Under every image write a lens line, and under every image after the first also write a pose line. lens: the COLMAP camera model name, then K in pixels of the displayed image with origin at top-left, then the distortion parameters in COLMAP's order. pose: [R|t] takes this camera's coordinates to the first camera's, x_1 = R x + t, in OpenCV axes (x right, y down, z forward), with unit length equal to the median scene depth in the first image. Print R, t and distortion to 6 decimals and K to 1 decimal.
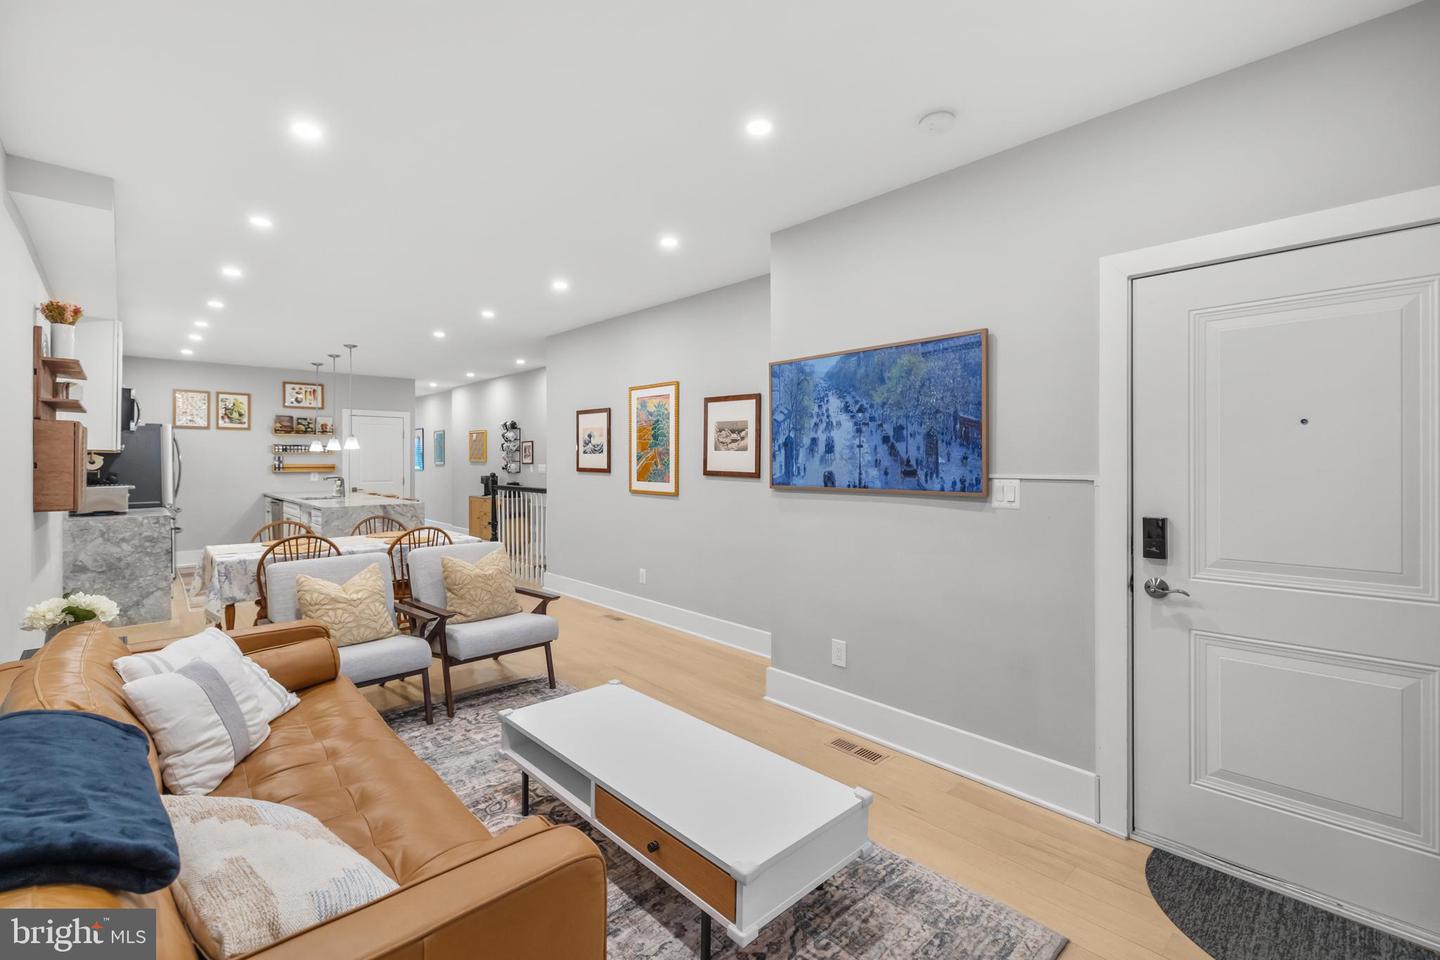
lens RADIAL K [[626.2, 0, 712.3], [0, 626.2, 467.0], [0, 0, 1]] dist [0.001174, 0.000228]
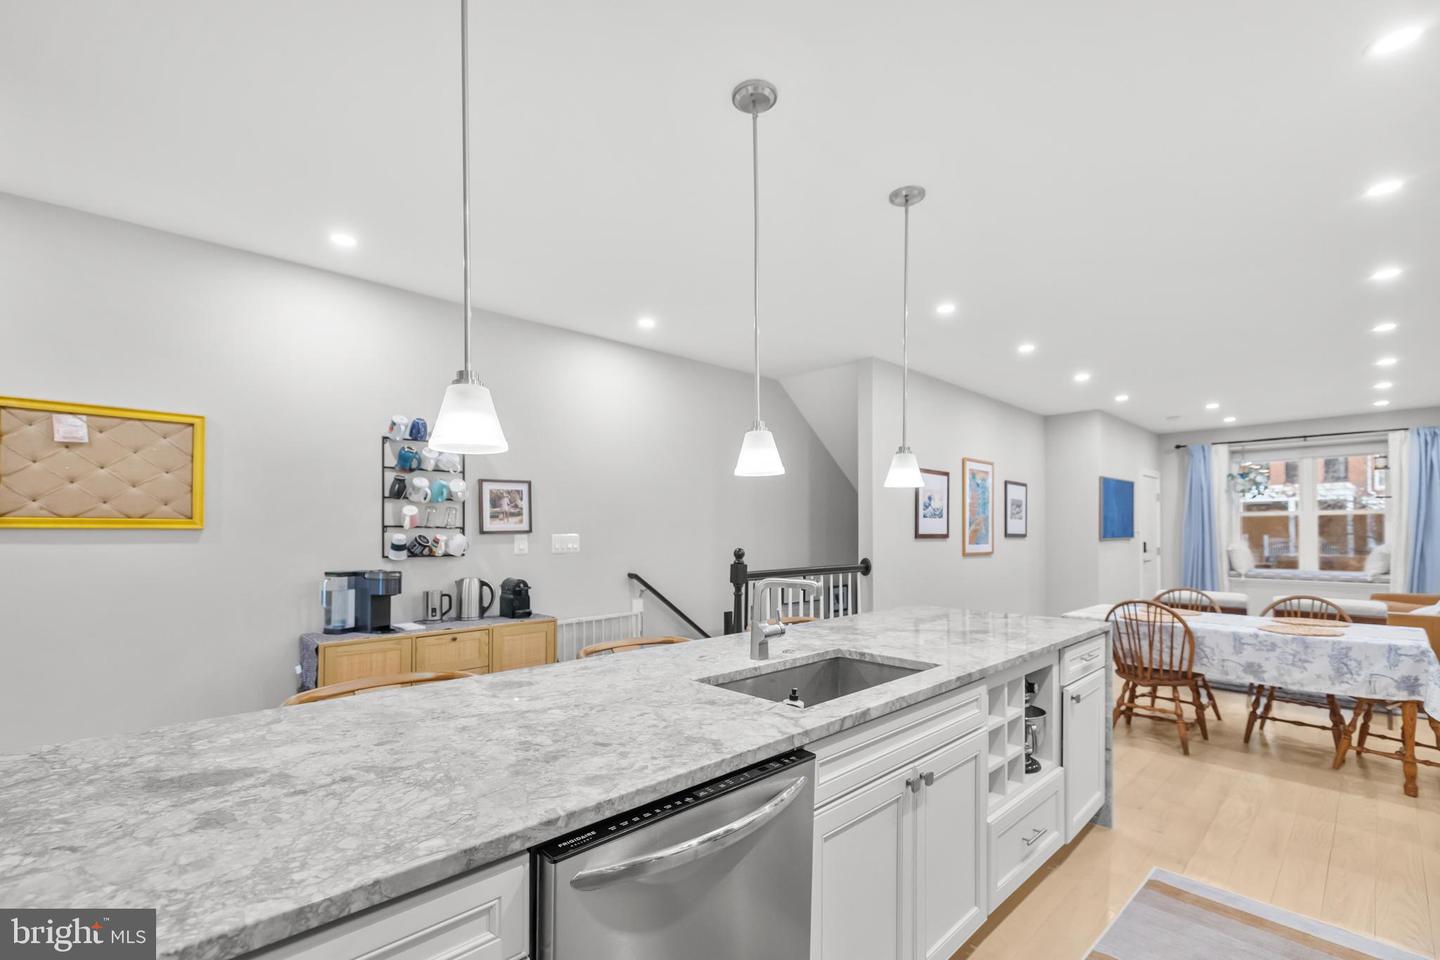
lens RADIAL K [[613.7, 0, 713.1], [0, 613.7, 536.1], [0, 0, 1]] dist [-0.000016, -0.000465]
pose [[0.009209, -0.010960, 0.999898, -1.974821], [0.012101, 0.999868, 0.010849, -0.014534], [-0.999884, 0.012000, 0.009340, 2.360083]]
